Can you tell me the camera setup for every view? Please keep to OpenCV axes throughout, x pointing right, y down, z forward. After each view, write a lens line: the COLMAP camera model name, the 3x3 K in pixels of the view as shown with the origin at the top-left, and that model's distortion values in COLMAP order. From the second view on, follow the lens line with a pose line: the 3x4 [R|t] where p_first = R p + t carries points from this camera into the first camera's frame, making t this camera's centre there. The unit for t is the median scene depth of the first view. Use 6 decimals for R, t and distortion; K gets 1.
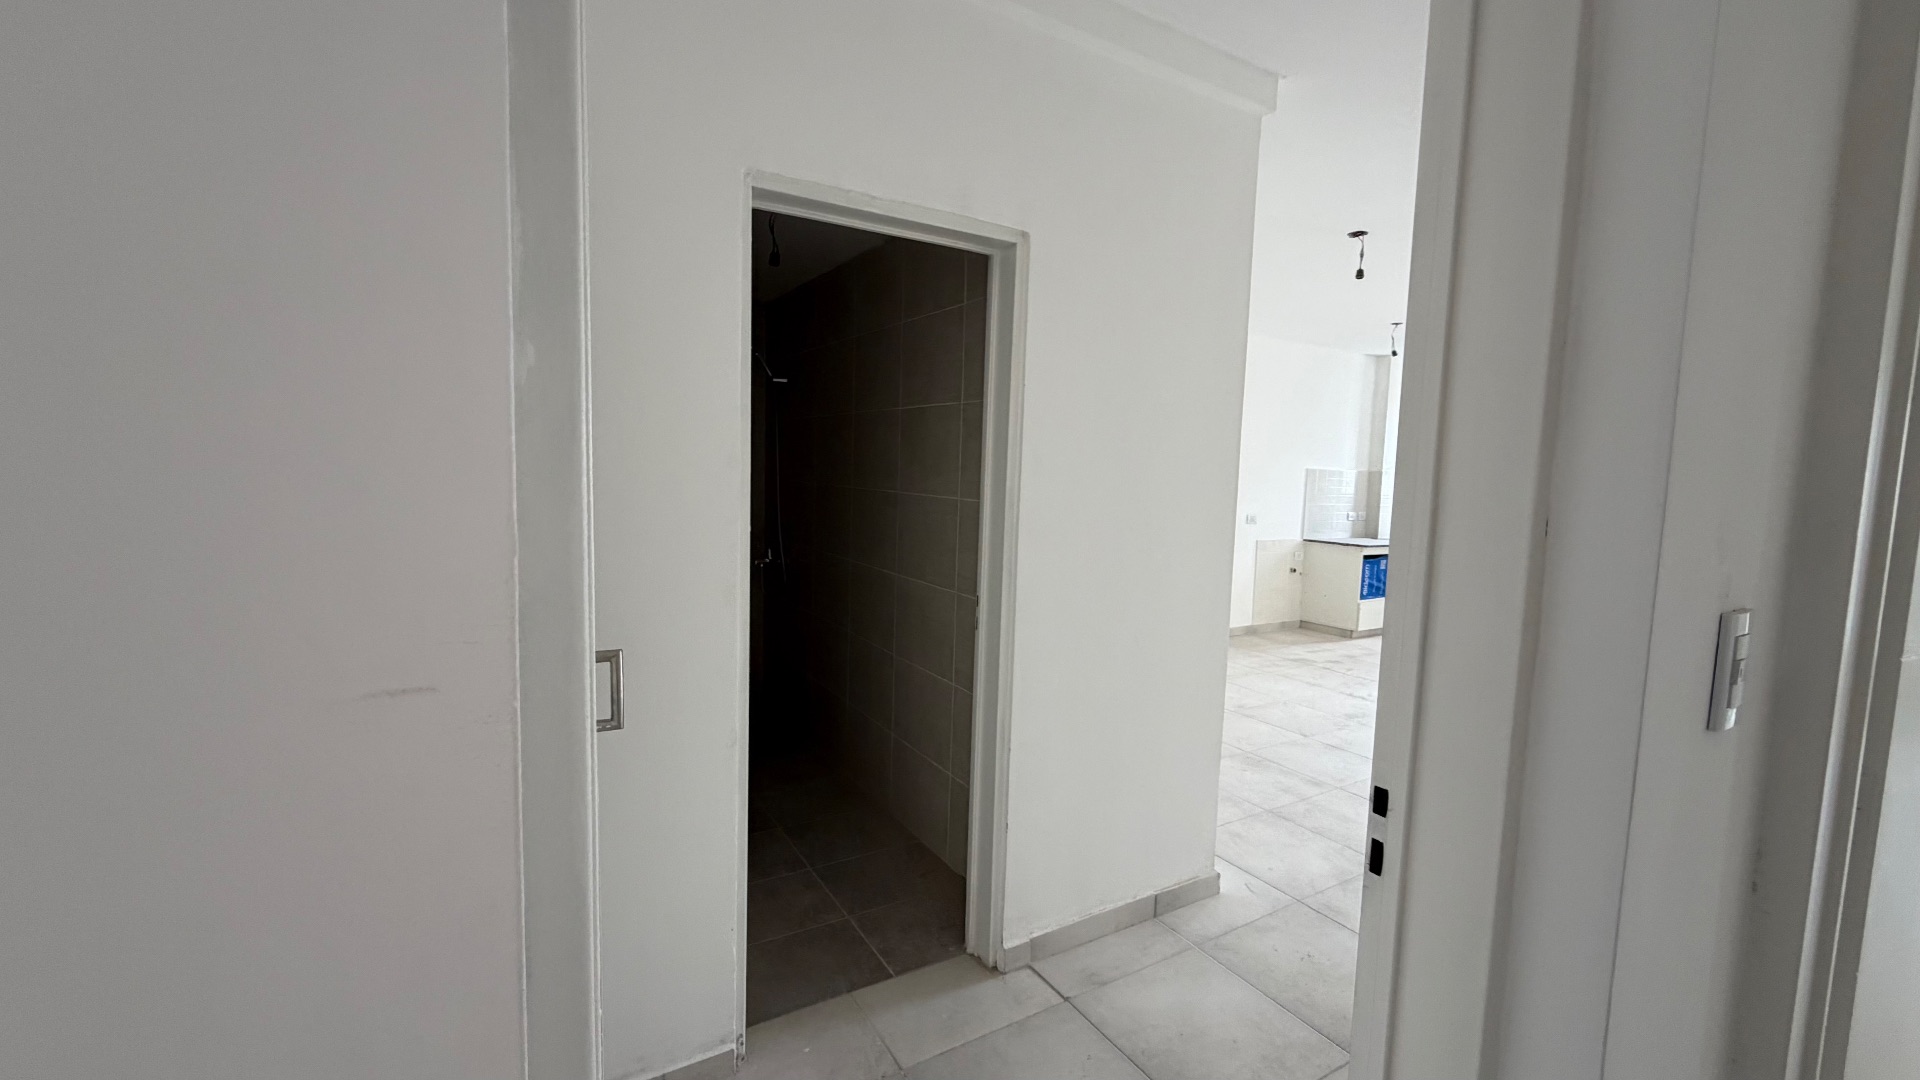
lens RADIAL K [[763.2, 0, 951.8], [0, 763.2, 535.3], [0, 0, 1]] dist [0.001272, -0.000187]
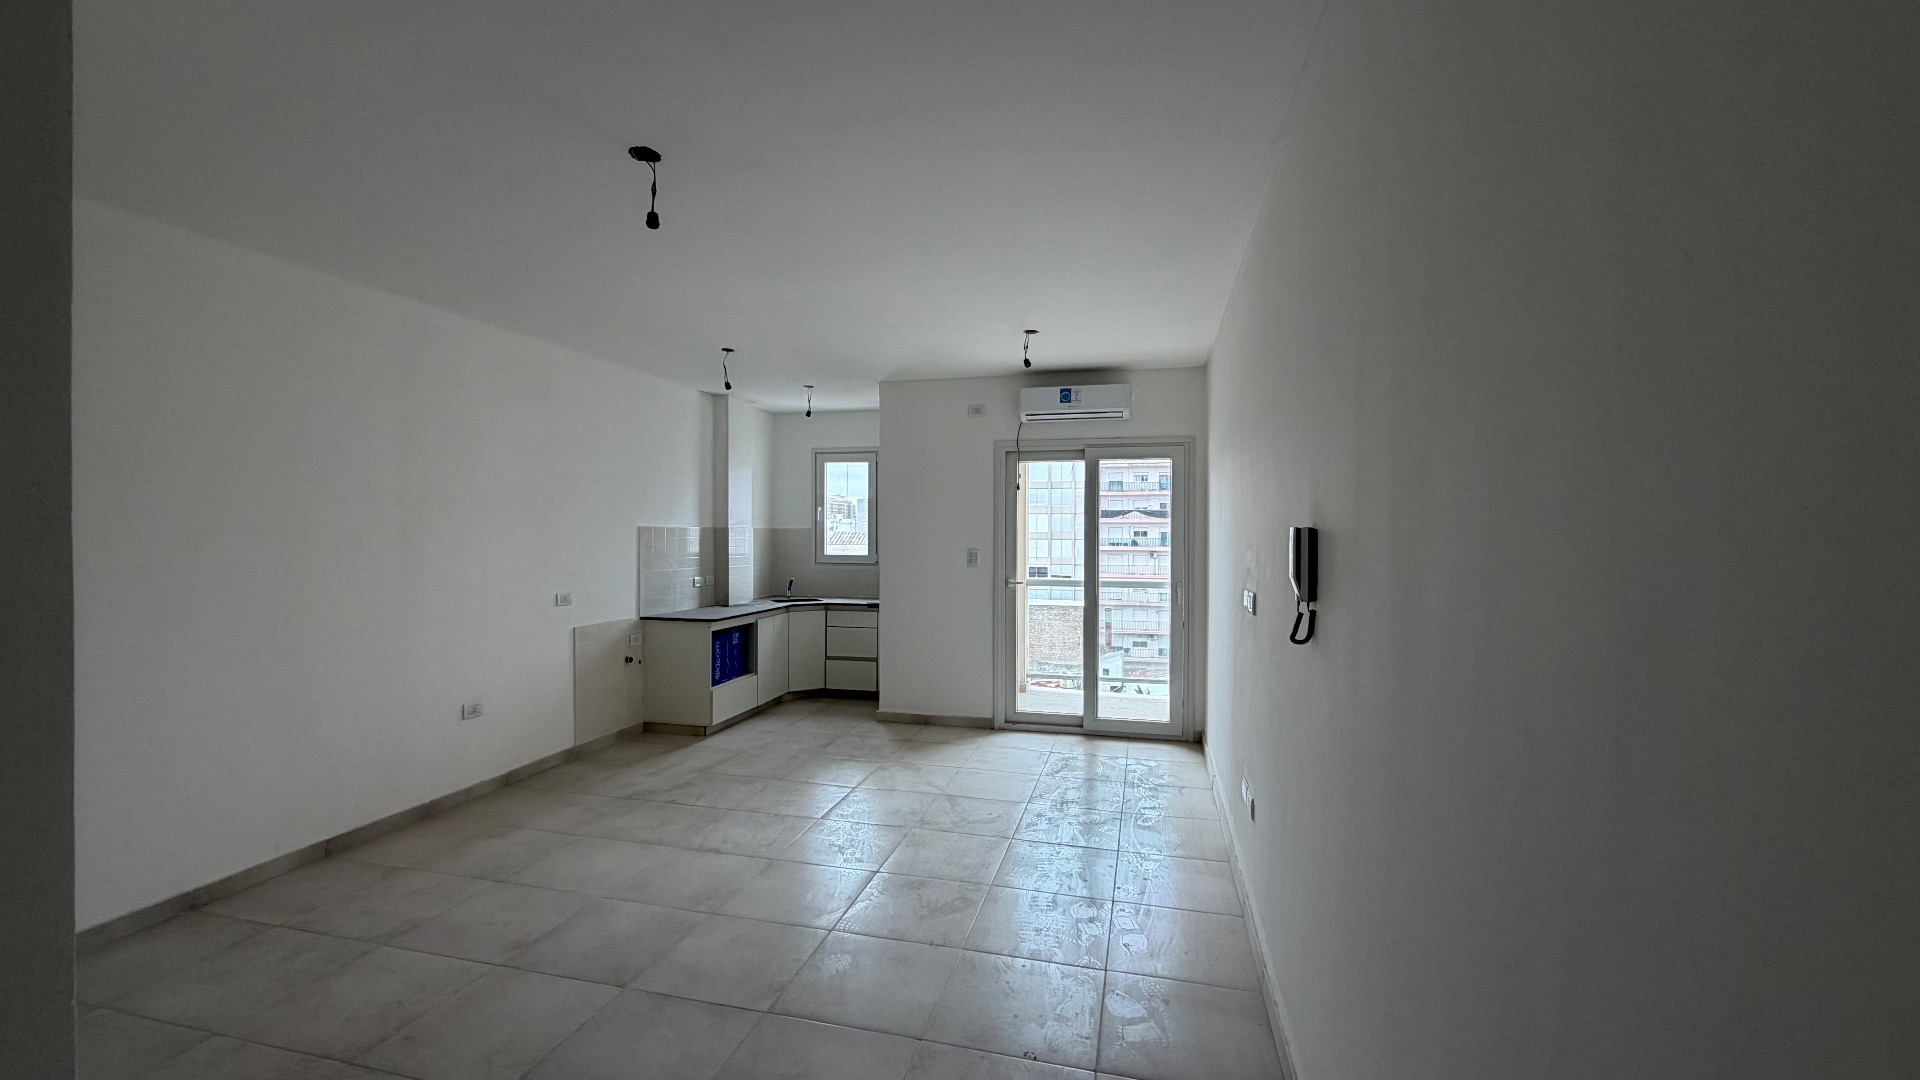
lens RADIAL K [[763.2, 0, 957.2], [0, 763.2, 541.0], [0, 0, 1]] dist [0.001272, -0.000187]
pose [[0.704099, -0.036040, 0.709187, 0.145063], [0.078559, 0.996534, -0.027352, -0.026210], [-0.705743, 0.074971, 0.704490, 0.228593]]
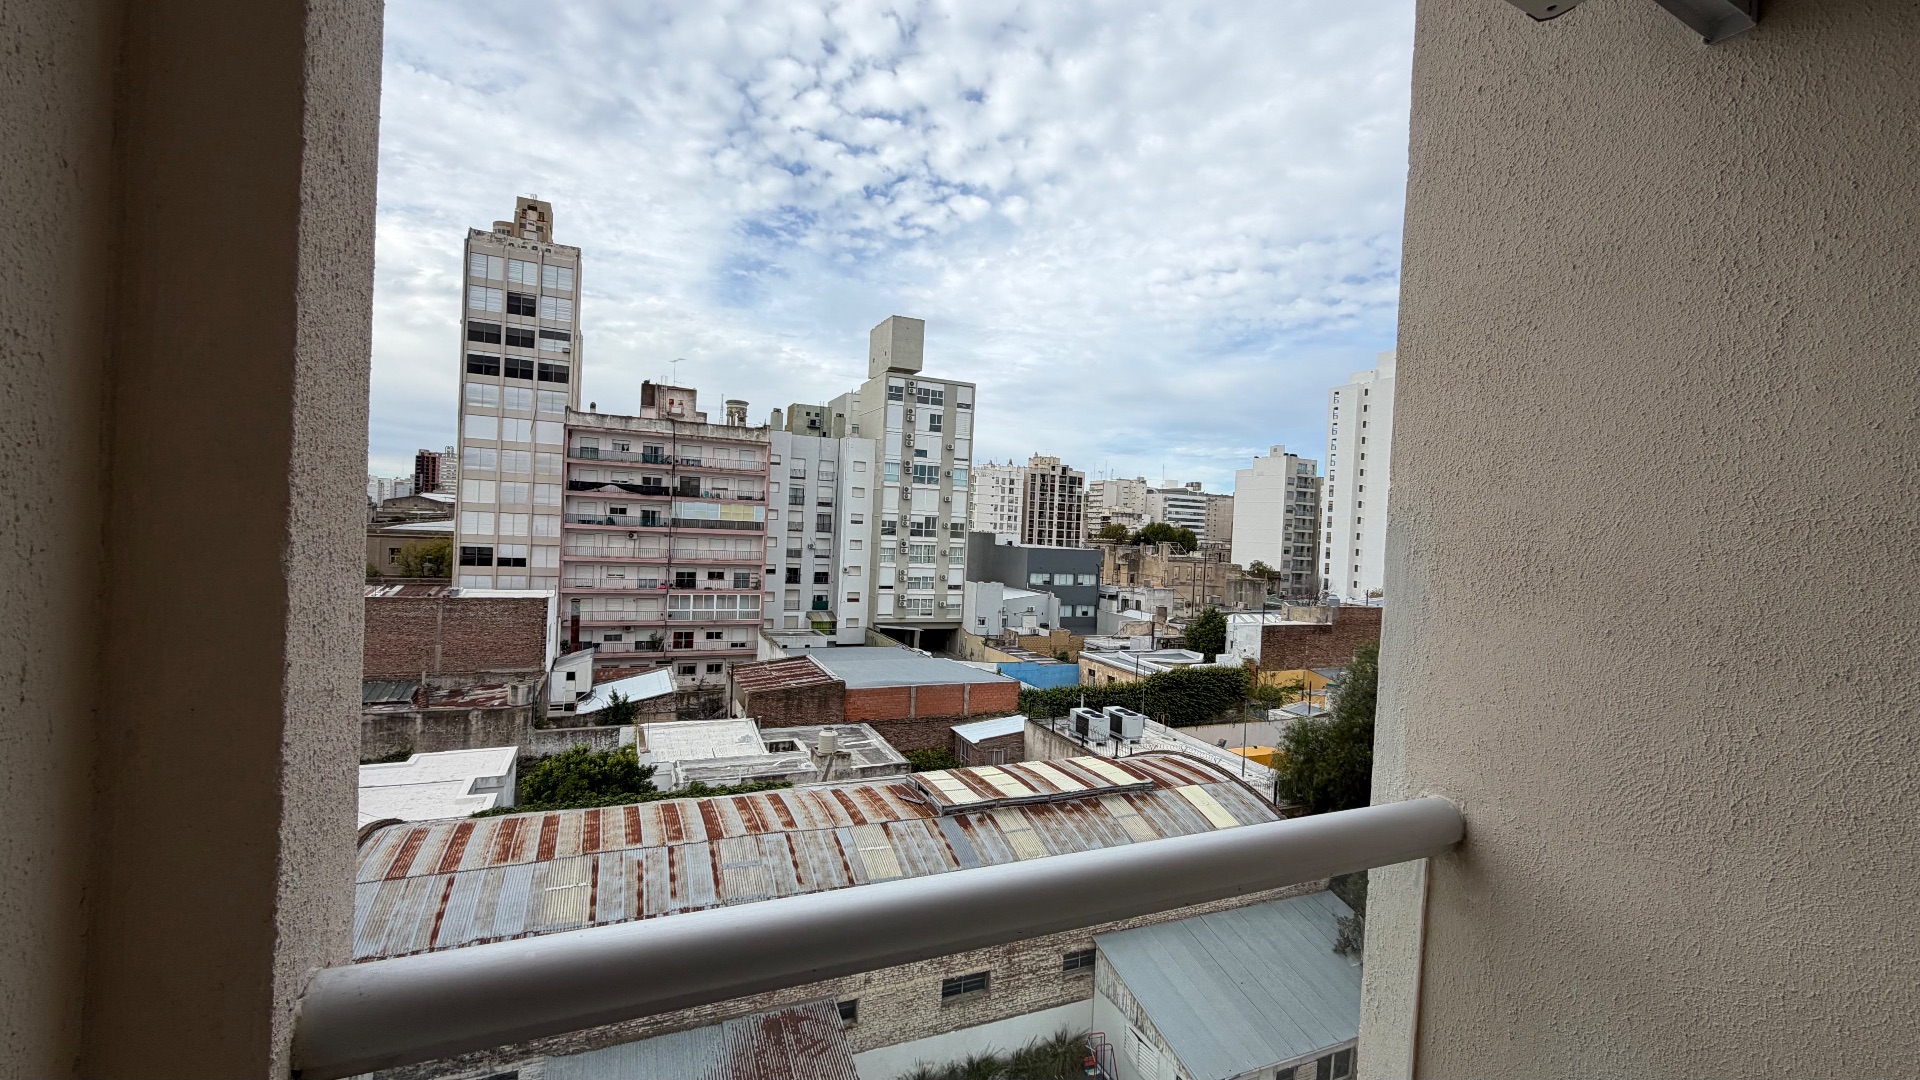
lens RADIAL K [[763.2, 0, 951.9], [0, 763.2, 538.4], [0, 0, 1]] dist [0.001272, -0.000187]
pose [[0.124198, -0.039421, 0.991474, 0.821341], [0.040583, 0.998576, 0.034620, -0.042074], [-0.991427, 0.035938, 0.125621, 0.762054]]
